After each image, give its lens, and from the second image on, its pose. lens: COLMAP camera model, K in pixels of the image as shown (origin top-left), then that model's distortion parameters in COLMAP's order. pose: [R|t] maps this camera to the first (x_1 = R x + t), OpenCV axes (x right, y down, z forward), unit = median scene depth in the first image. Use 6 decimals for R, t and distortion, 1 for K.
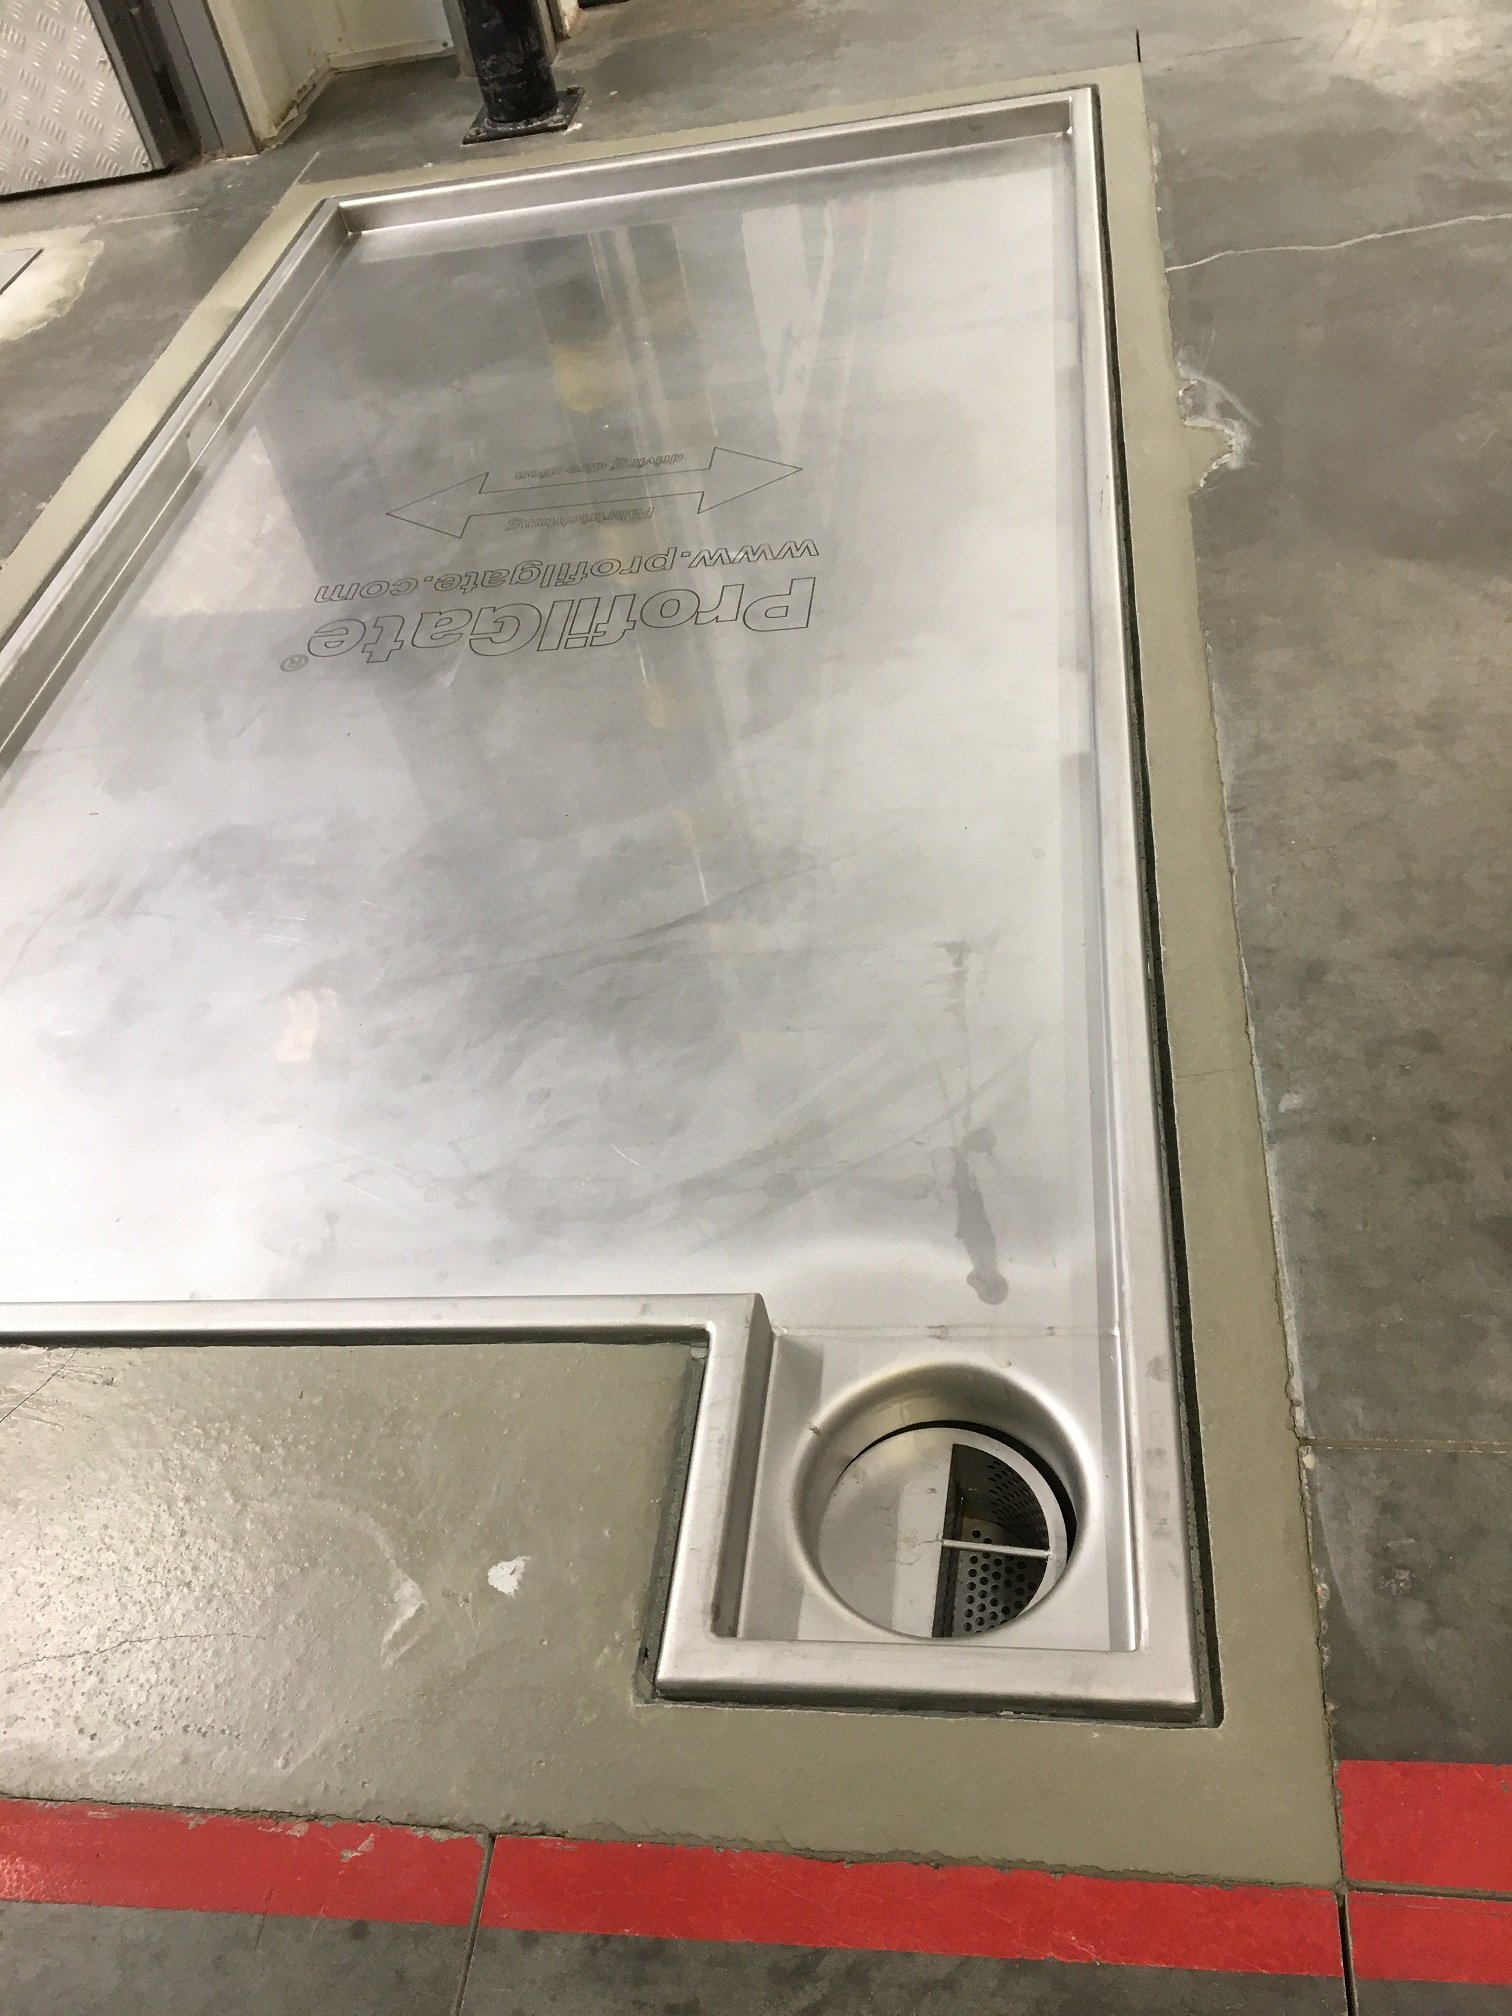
lens RADIAL K [[1696.8, 0, 756.0], [0, 1696.8, 1008.0], [0, 0, 1]] dist [0.043104, -0.003530]
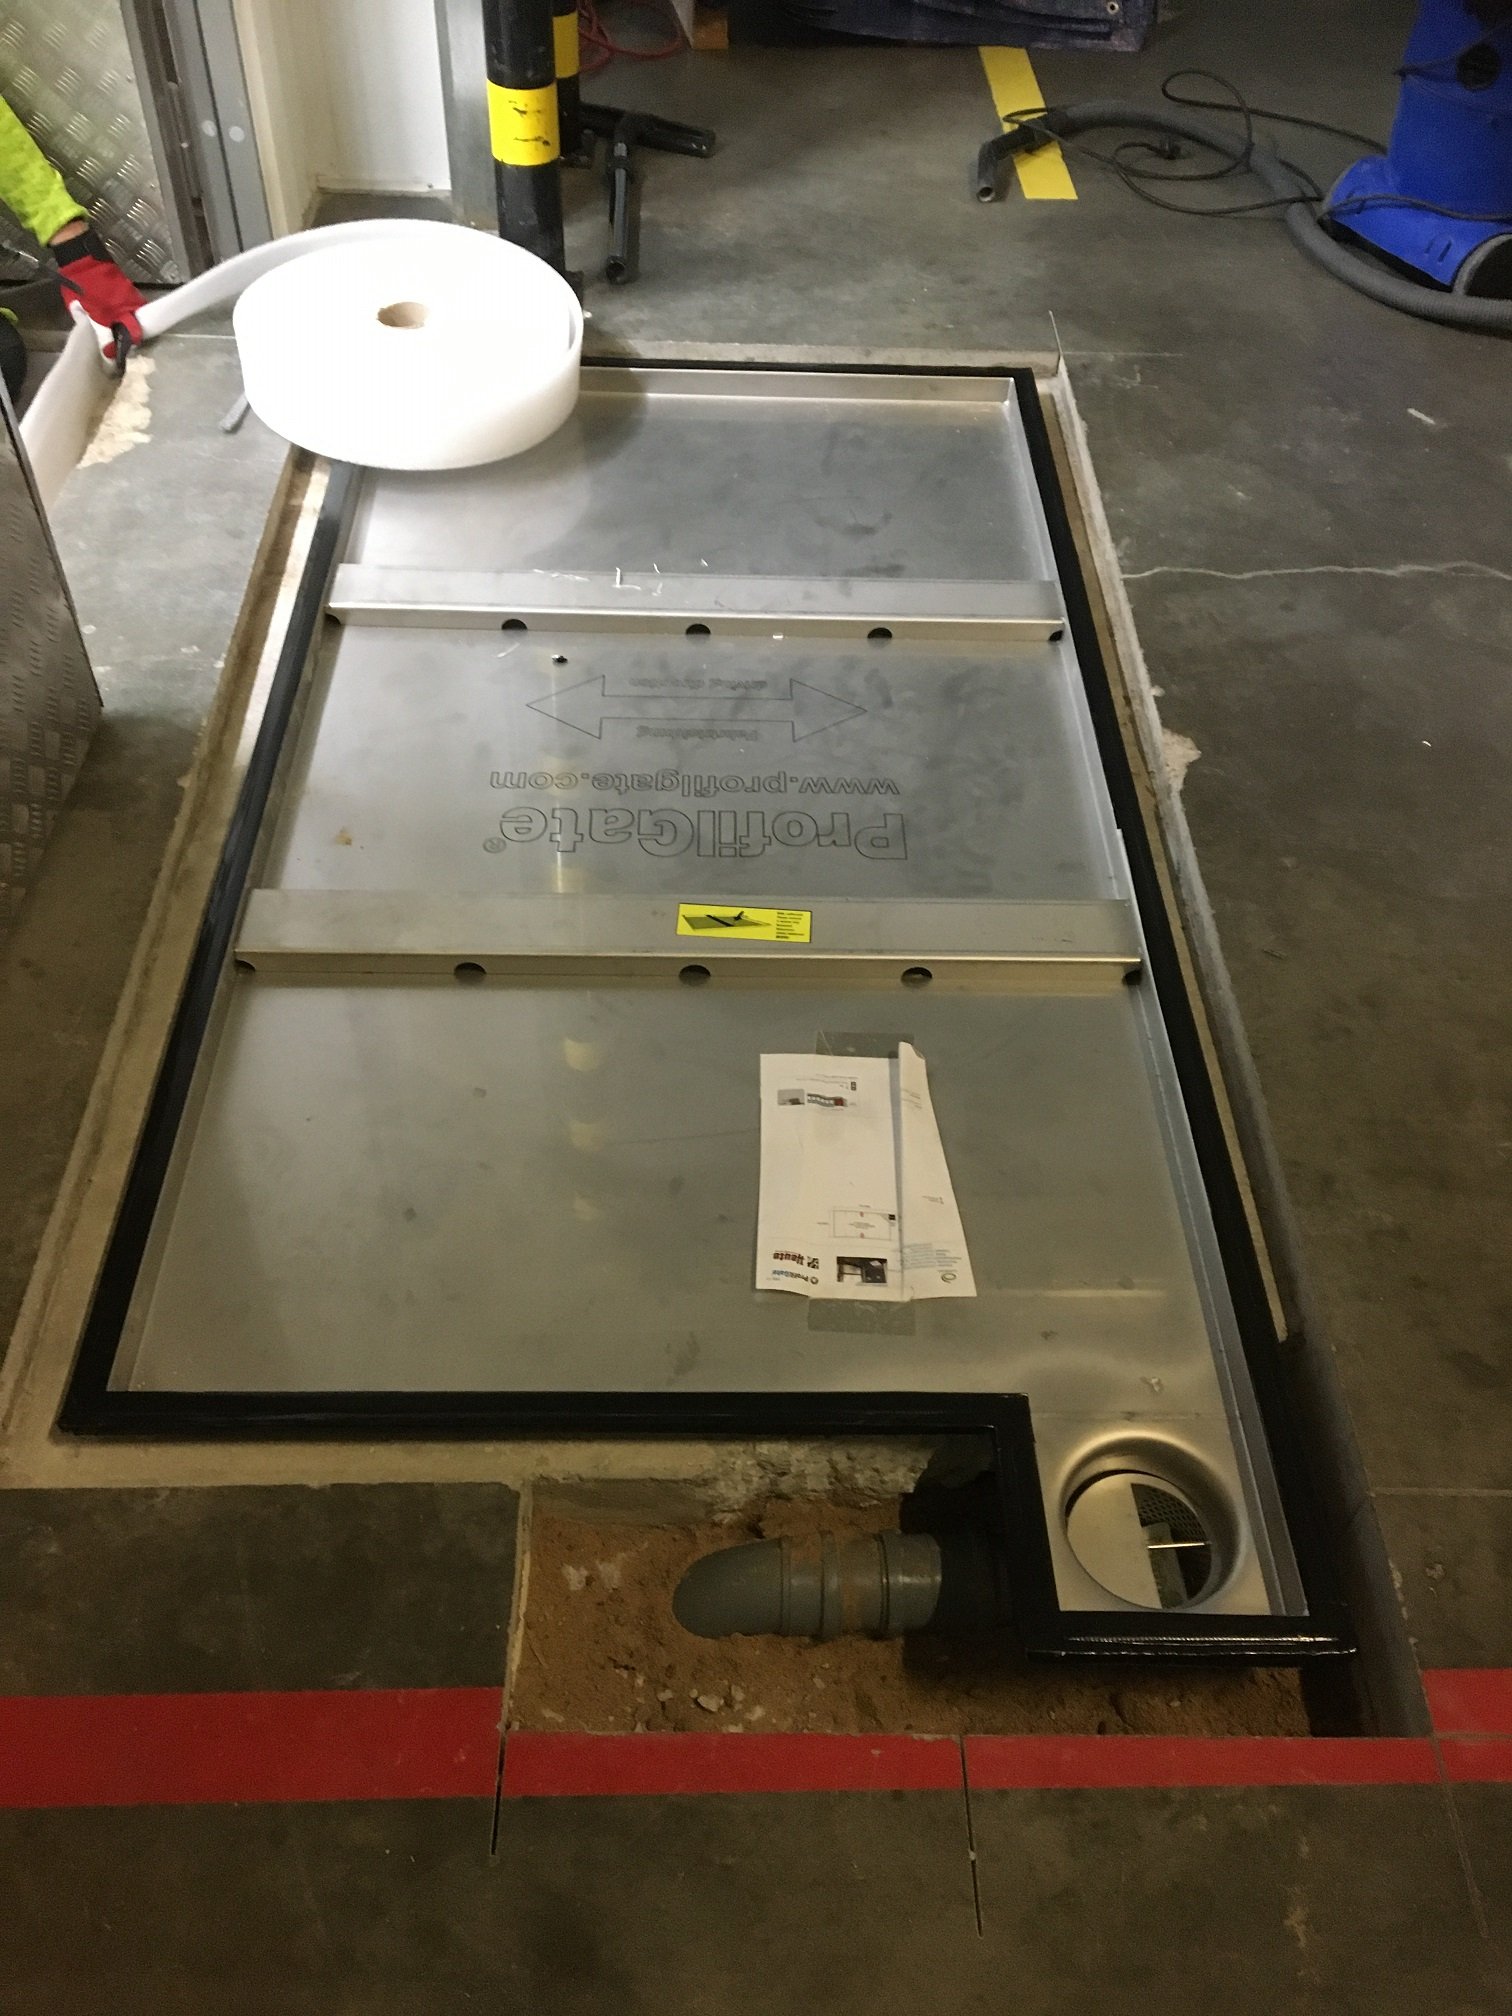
lens RADIAL K [[1692.3, 0, 756.0], [0, 1692.3, 1008.0], [0, 0, 1]] dist [0.058330, 0.003460]
pose [[0.969451, 0.040086, 0.241986, -0.594976], [-0.051658, 0.997795, 0.041666, -0.225134], [-0.239783, -0.052894, 0.969385, -0.421440]]
